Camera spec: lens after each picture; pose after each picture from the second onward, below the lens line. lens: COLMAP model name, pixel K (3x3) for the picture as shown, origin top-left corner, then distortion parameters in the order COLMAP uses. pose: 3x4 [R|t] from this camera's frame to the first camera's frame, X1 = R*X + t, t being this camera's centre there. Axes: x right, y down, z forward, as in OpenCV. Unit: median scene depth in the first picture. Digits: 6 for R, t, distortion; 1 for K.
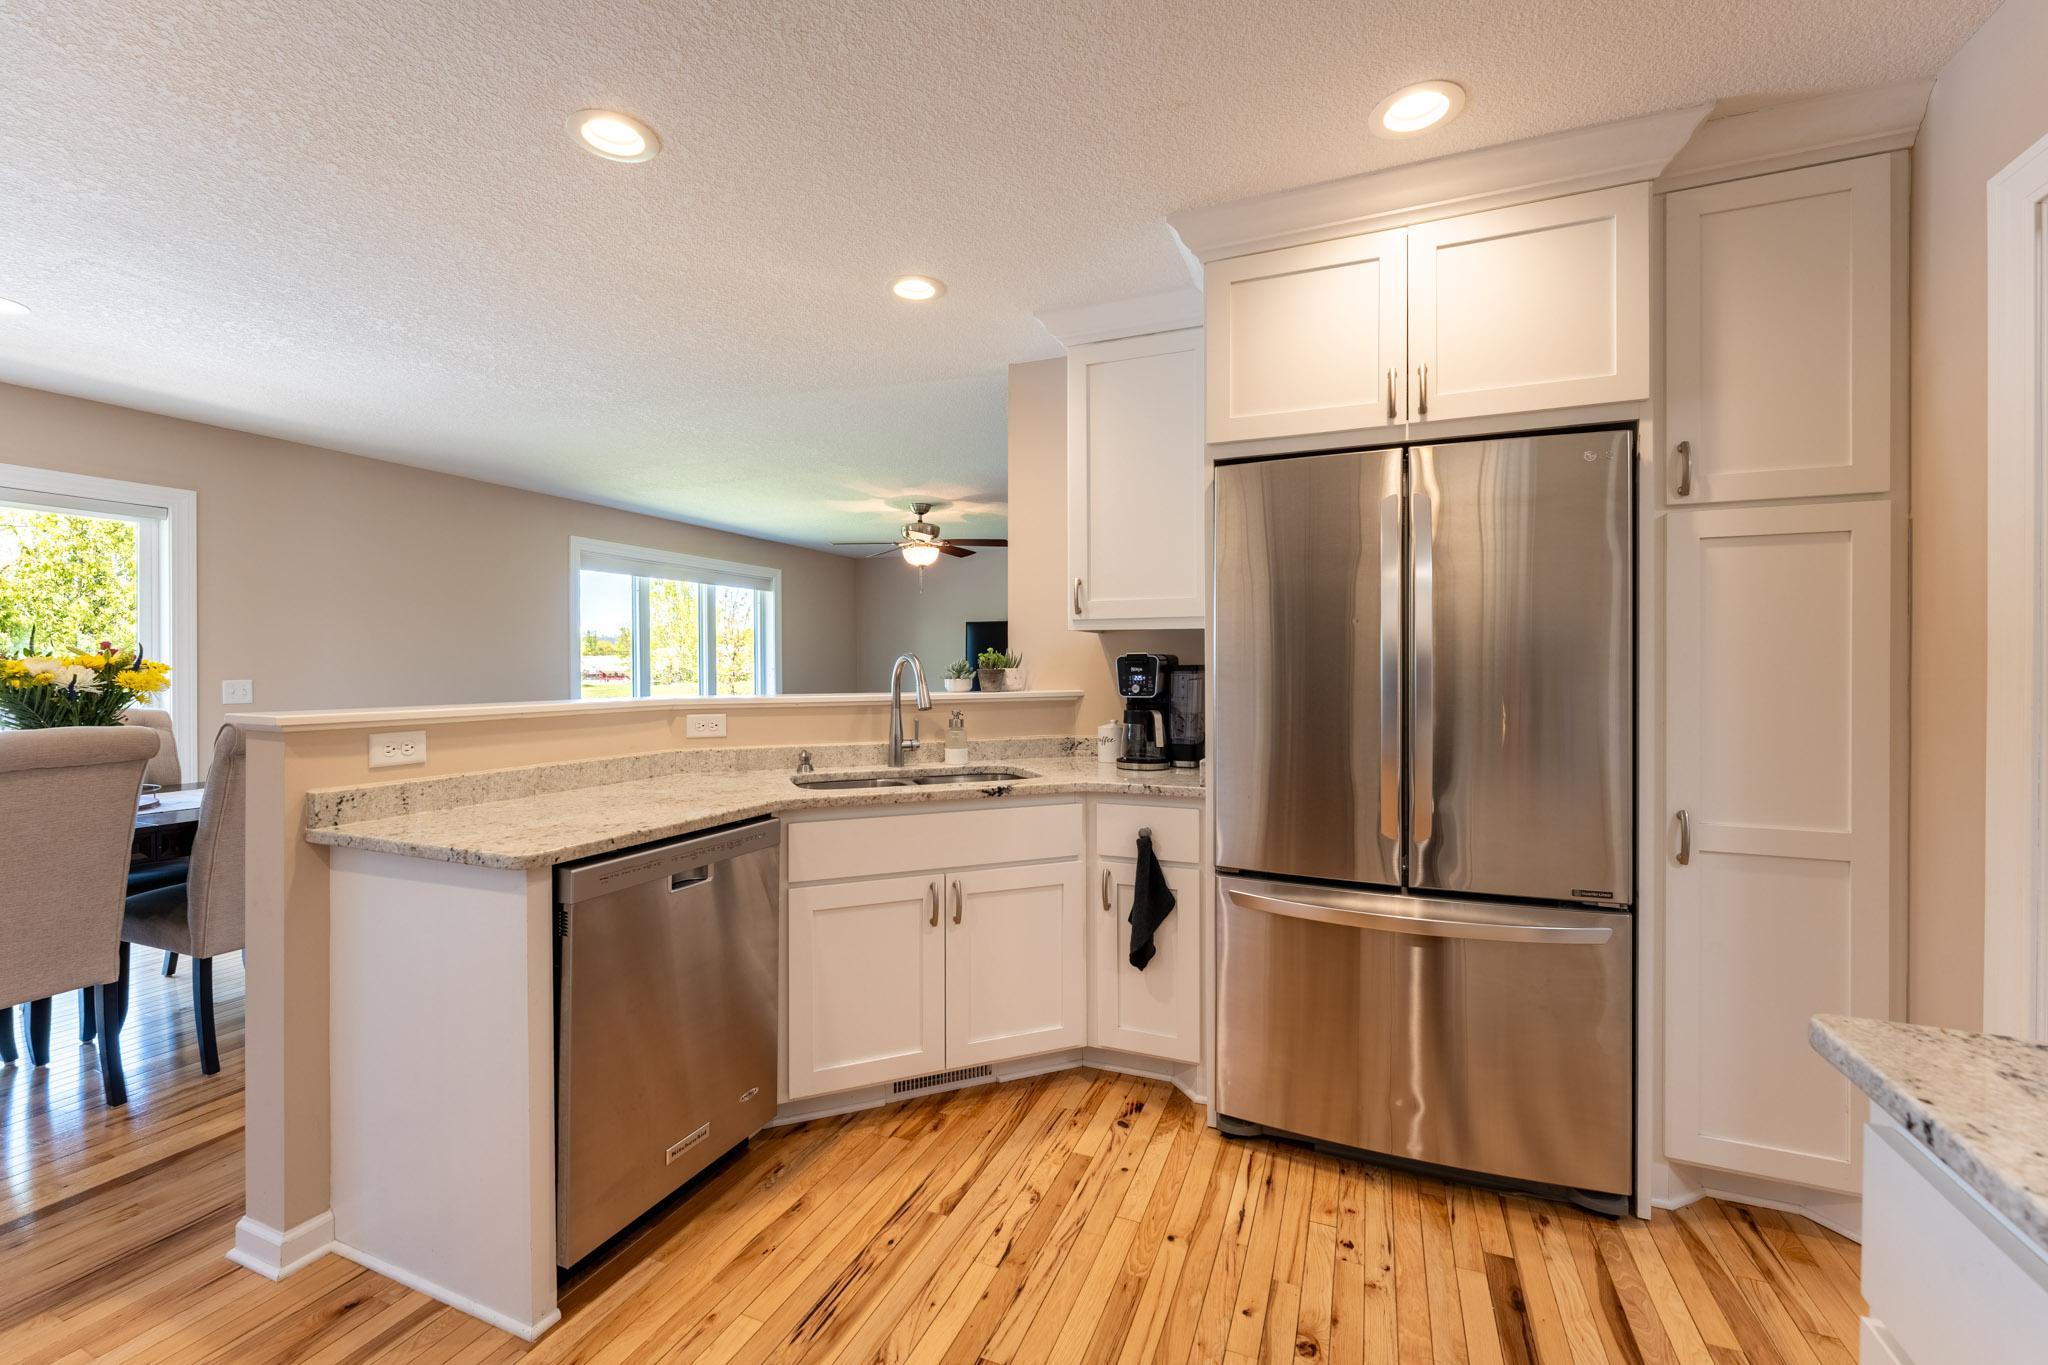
lens RADIAL K [[830.2, 0, 1023.0], [0, 830.2, 668.2], [0, 0, 1]] dist [-0.002487, -0.000392]
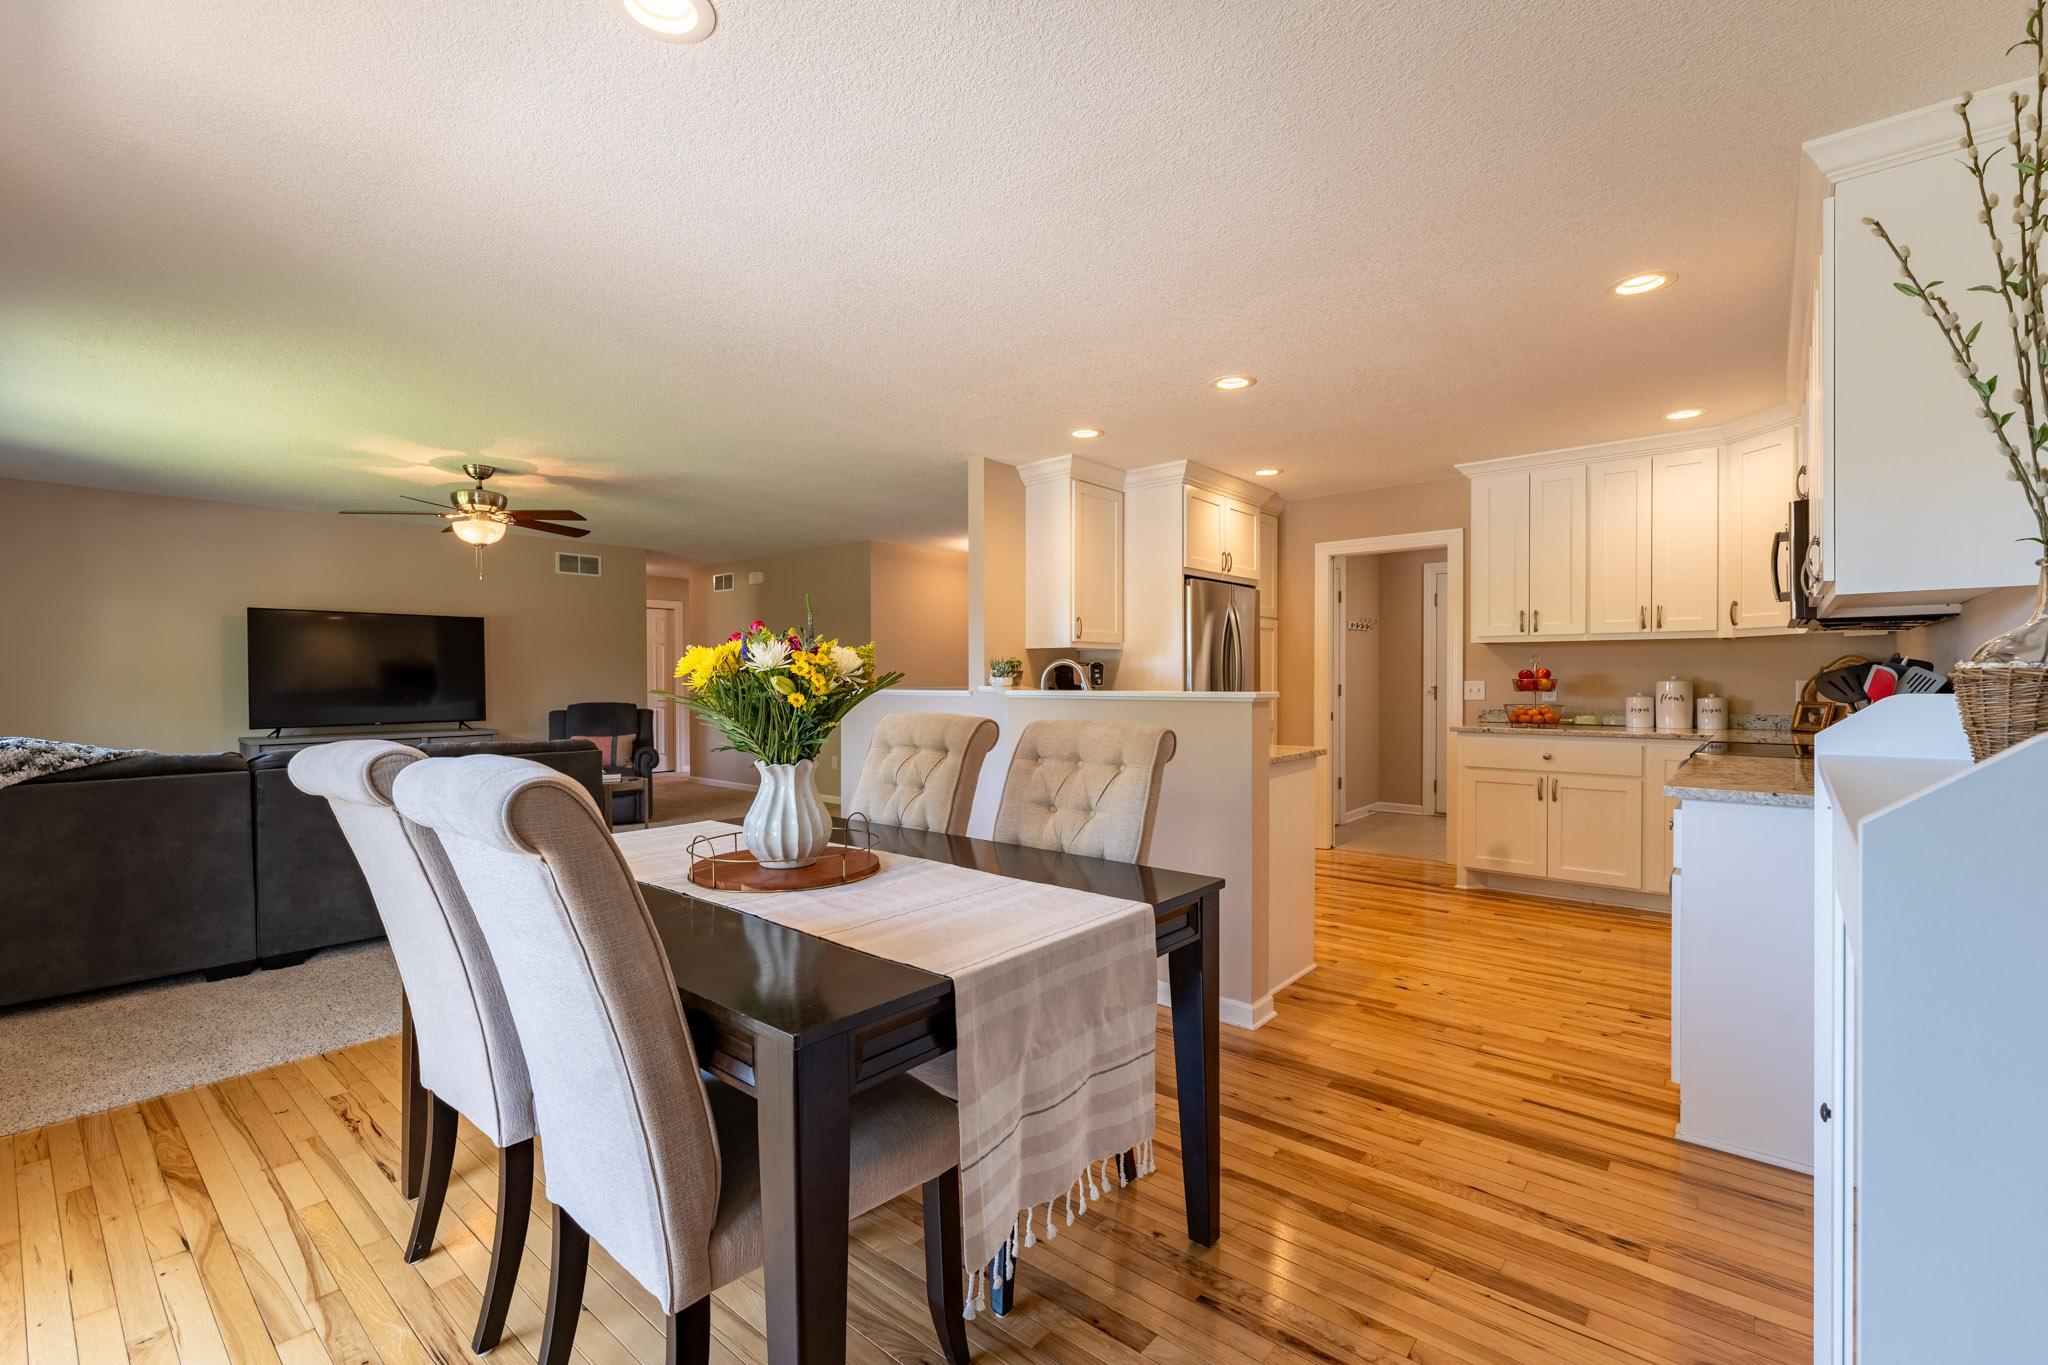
lens RADIAL K [[867.5, 0, 1019.1], [0, 867.5, 680.2], [0, 0, 1]] dist [-0.001213, -0.000157]
pose [[0.312900, -0.004894, 0.949774, -2.456065], [0.004367, 0.999984, 0.003714, 0.021378], [-0.949776, 0.002986, 0.312916, 0.824790]]
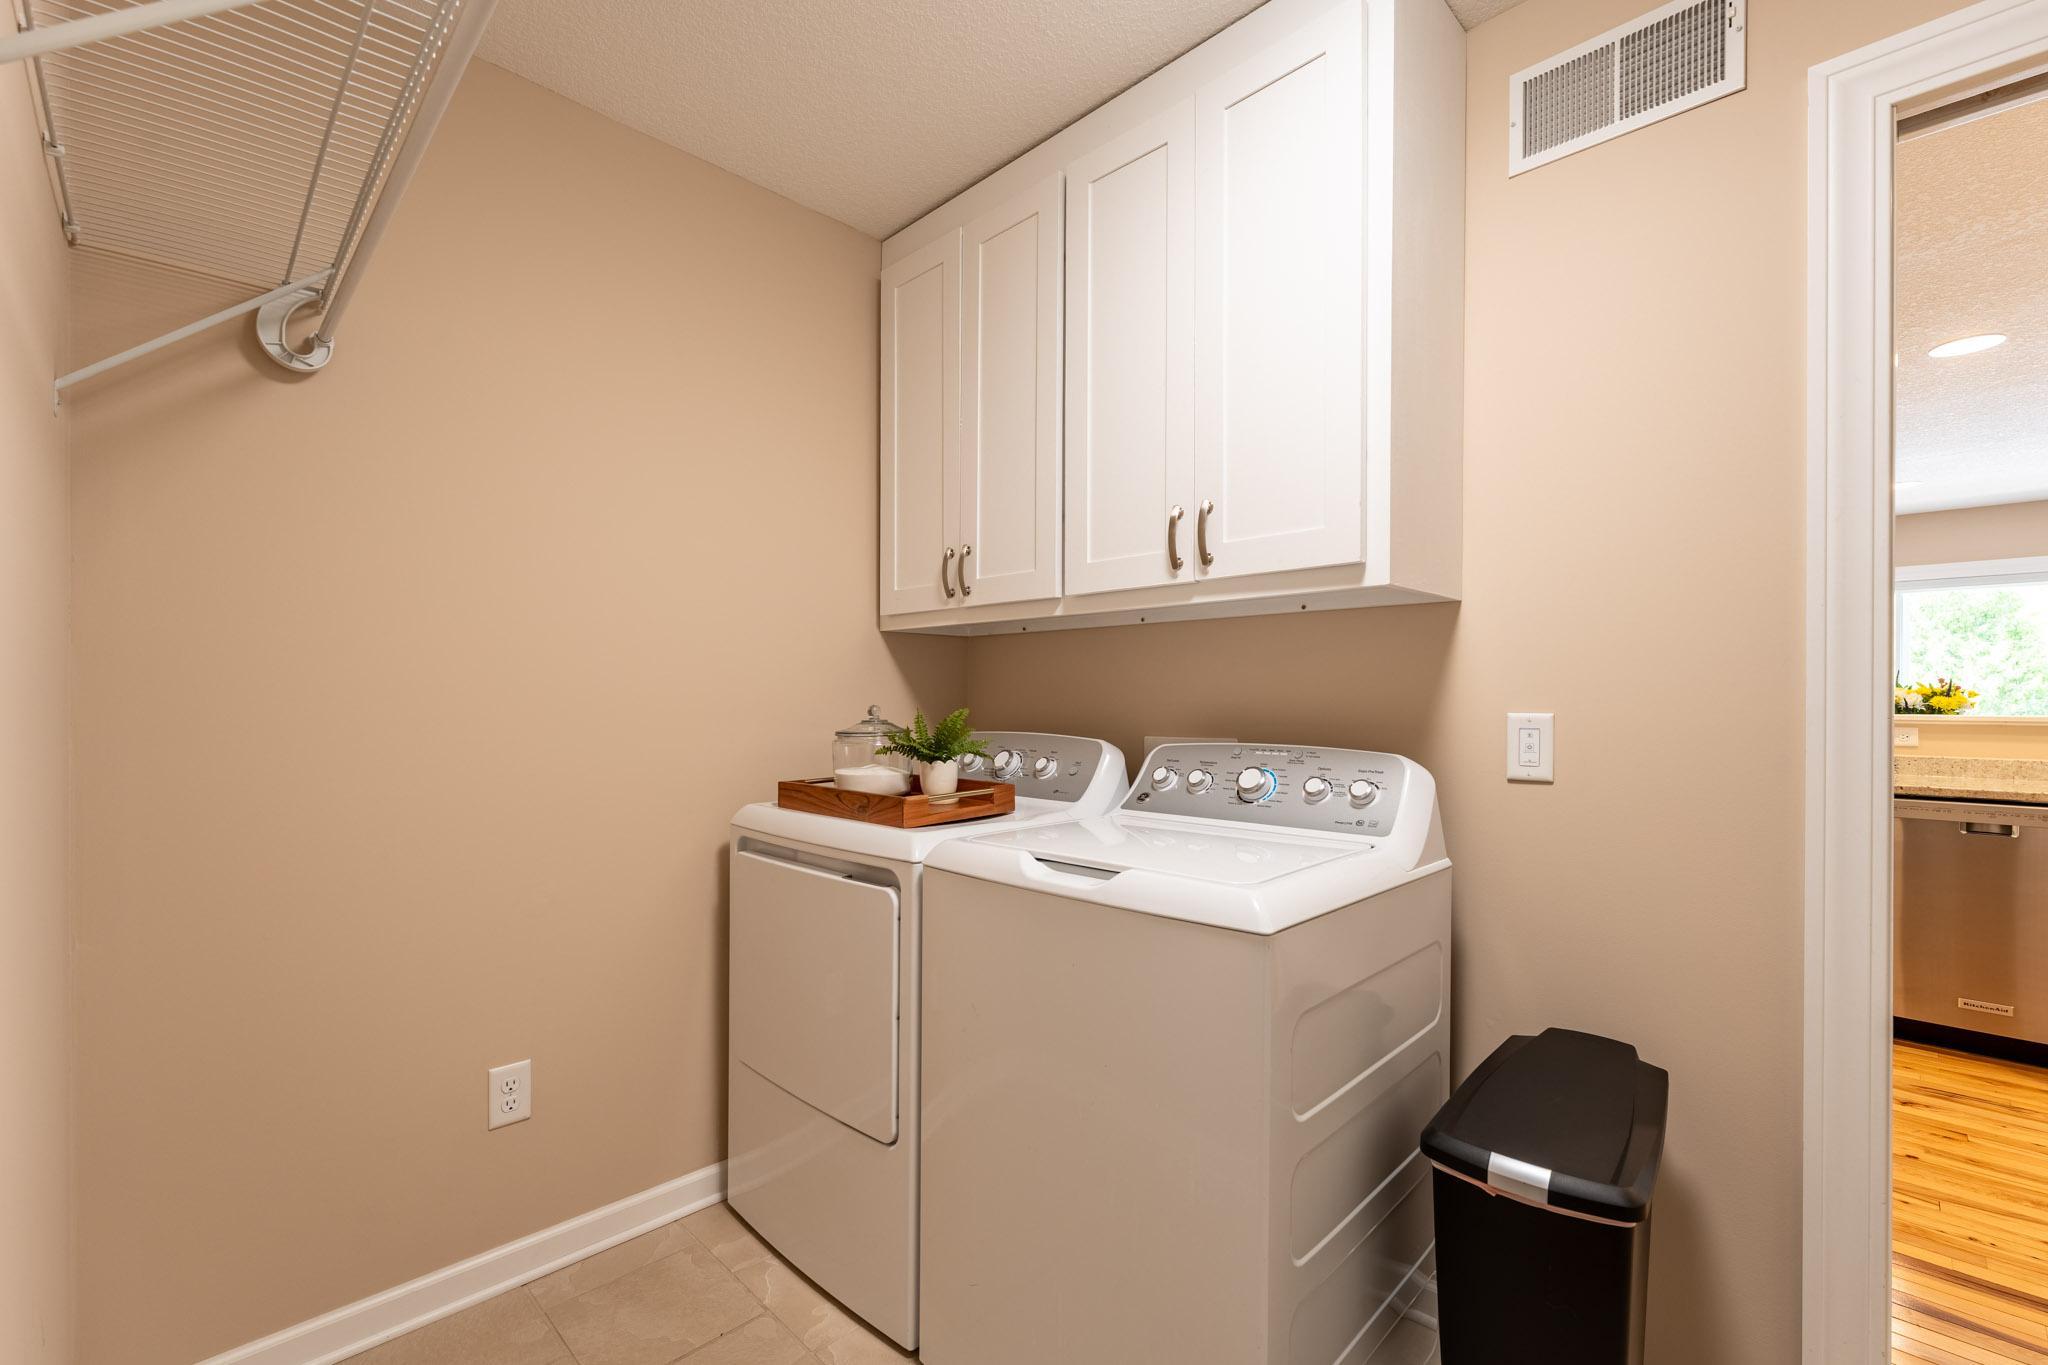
lens RADIAL K [[876.9, 0, 1030.1], [0, 876.9, 702.1], [0, 0, 1]] dist [-0.002575, -0.000671]
pose [[-0.383997, -0.000515, -0.923334, 1.653400], [-0.004115, 0.999991, 0.001154, 0.028789], [0.923325, 0.004242, -0.383995, 0.014385]]
